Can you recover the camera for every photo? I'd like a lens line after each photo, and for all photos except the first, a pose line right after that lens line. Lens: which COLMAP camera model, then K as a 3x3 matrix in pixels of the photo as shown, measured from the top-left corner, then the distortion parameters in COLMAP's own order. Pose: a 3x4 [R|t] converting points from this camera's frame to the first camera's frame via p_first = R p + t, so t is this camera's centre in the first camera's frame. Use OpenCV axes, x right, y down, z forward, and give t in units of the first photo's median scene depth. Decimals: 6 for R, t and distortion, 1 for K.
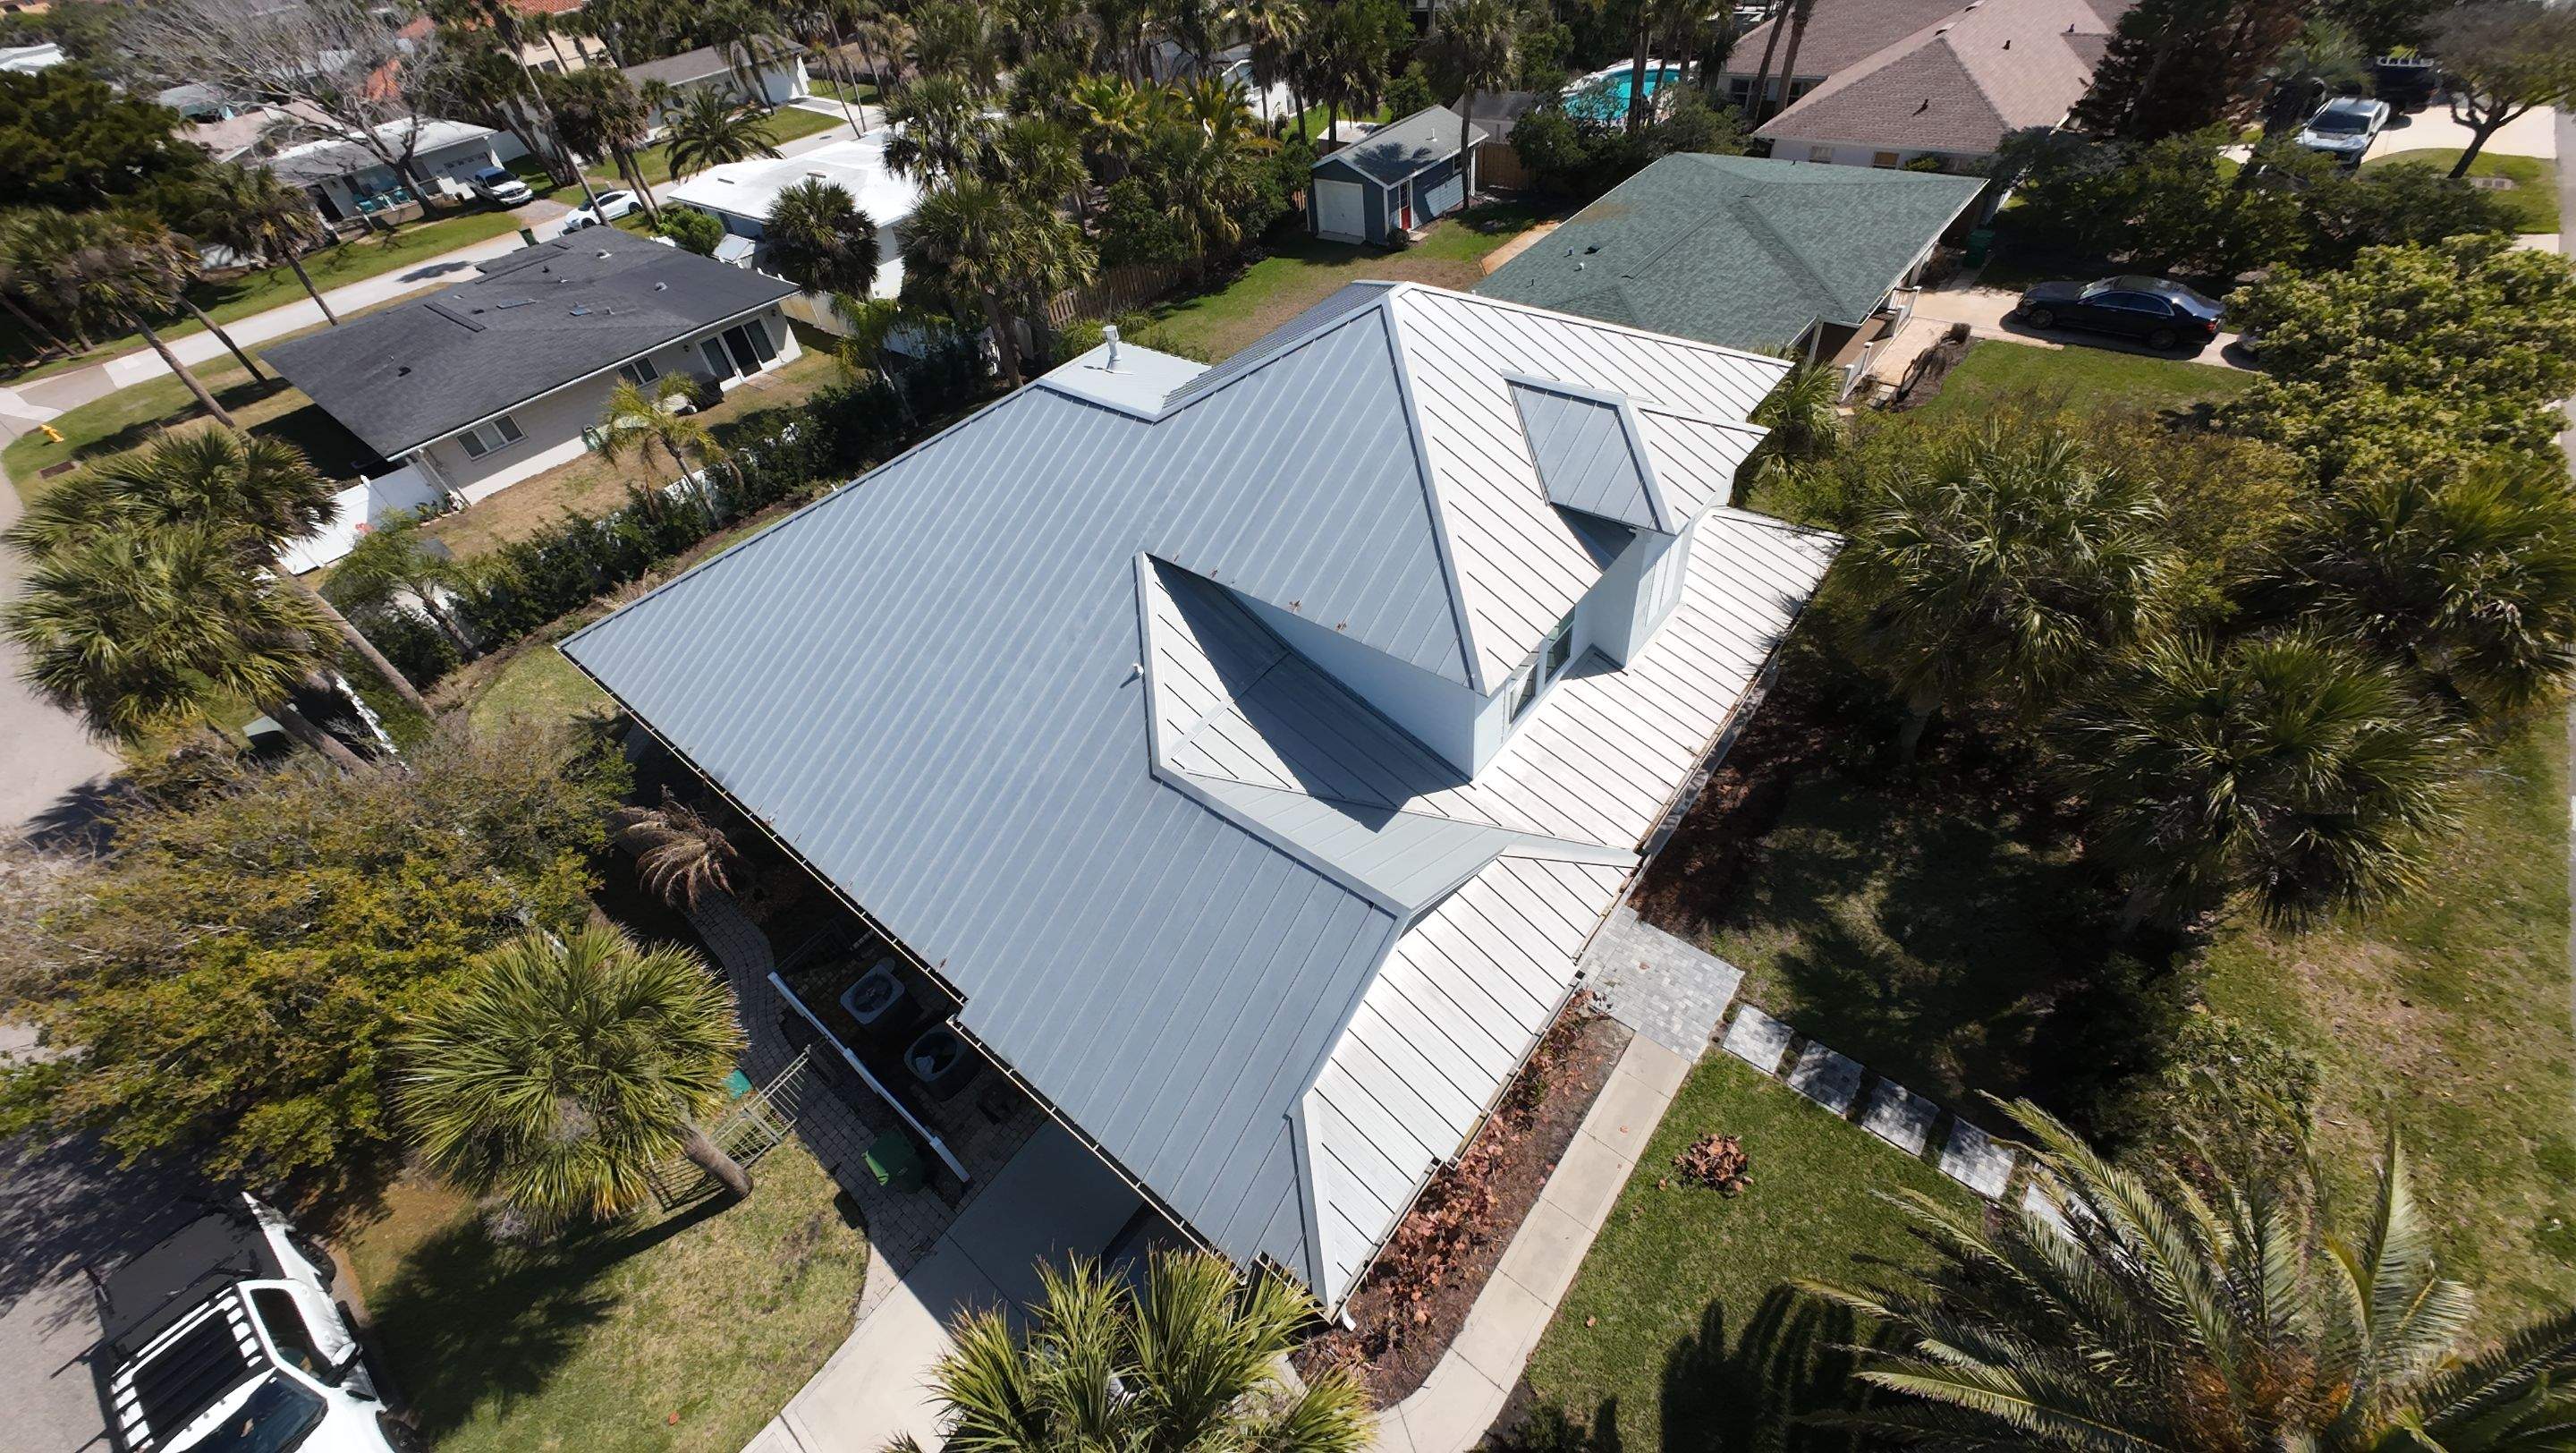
lens RADIAL K [[987.1, 0, 1288.0], [0, 987.1, 726.5], [0, 0, 1]] dist [-0.000043, -0.000039]
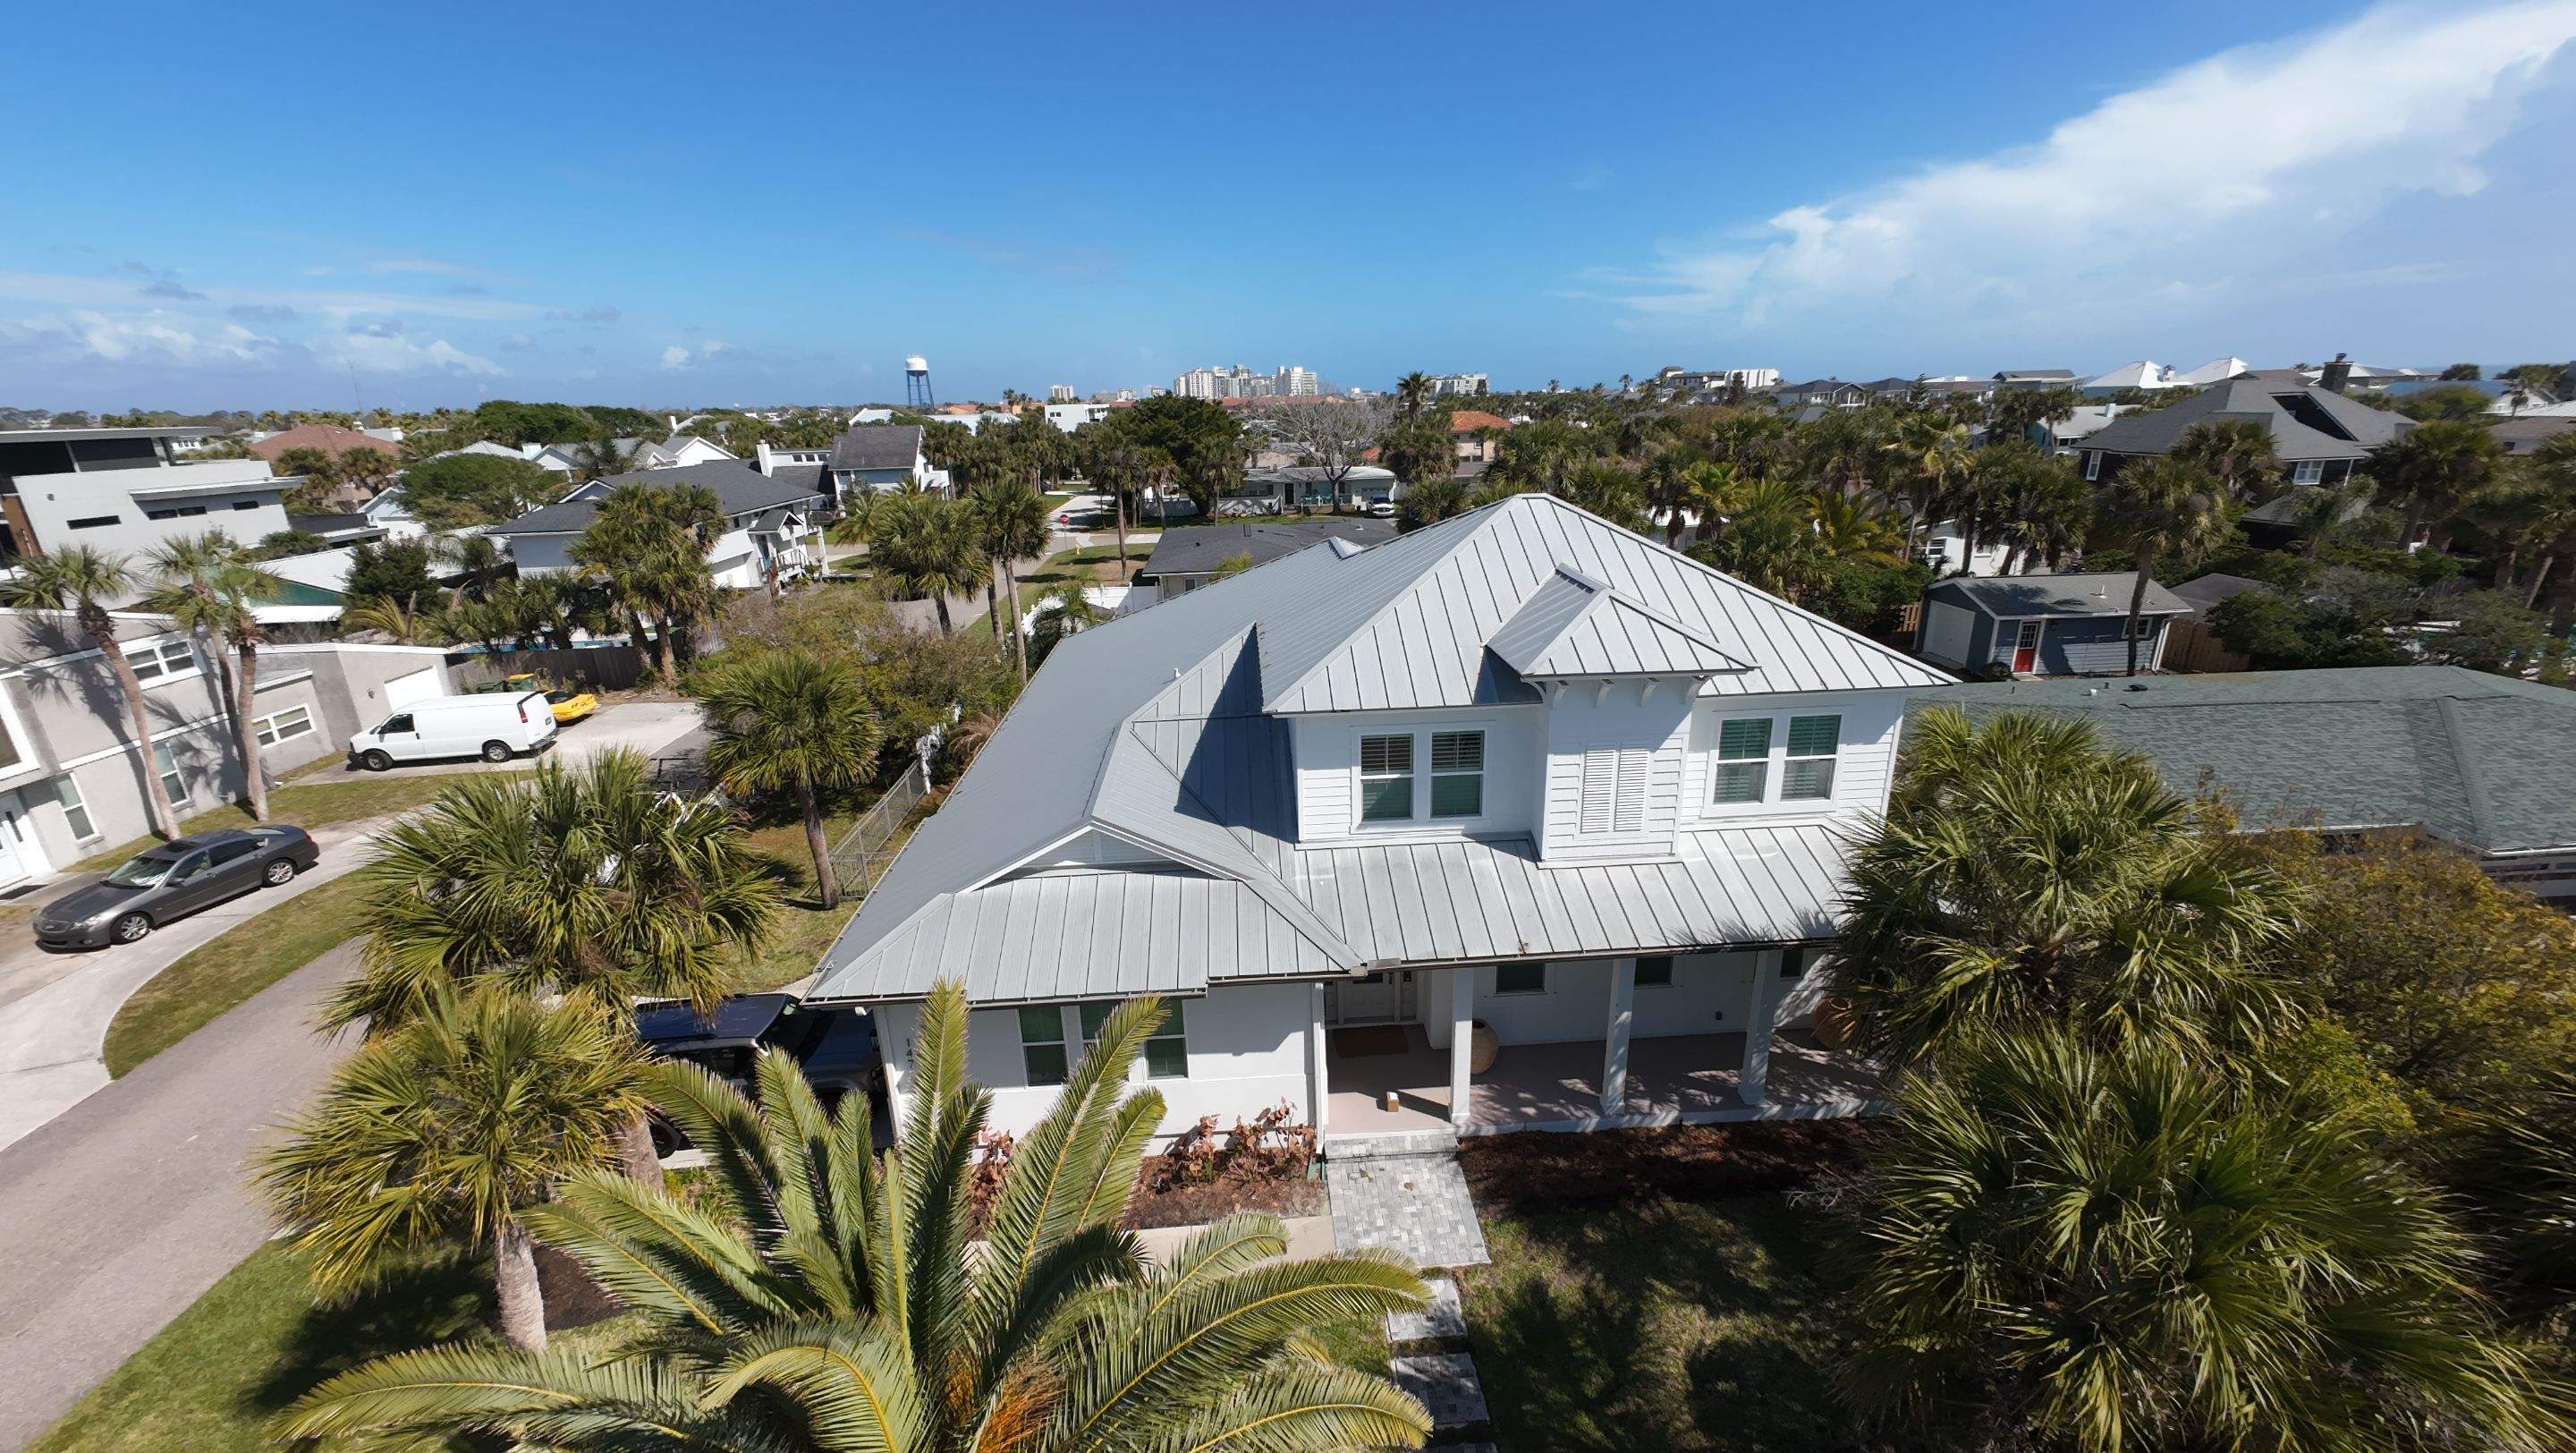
lens RADIAL K [[987.1, 0, 1288.0], [0, 987.1, 726.5], [0, 0, 1]] dist [-0.000043, -0.000039]
pose [[0.668486, 0.318587, -0.672033, 0.300168], [-0.552710, 0.817420, -0.162283, 0.046114], [0.497632, 0.479923, 0.722521, 0.059701]]
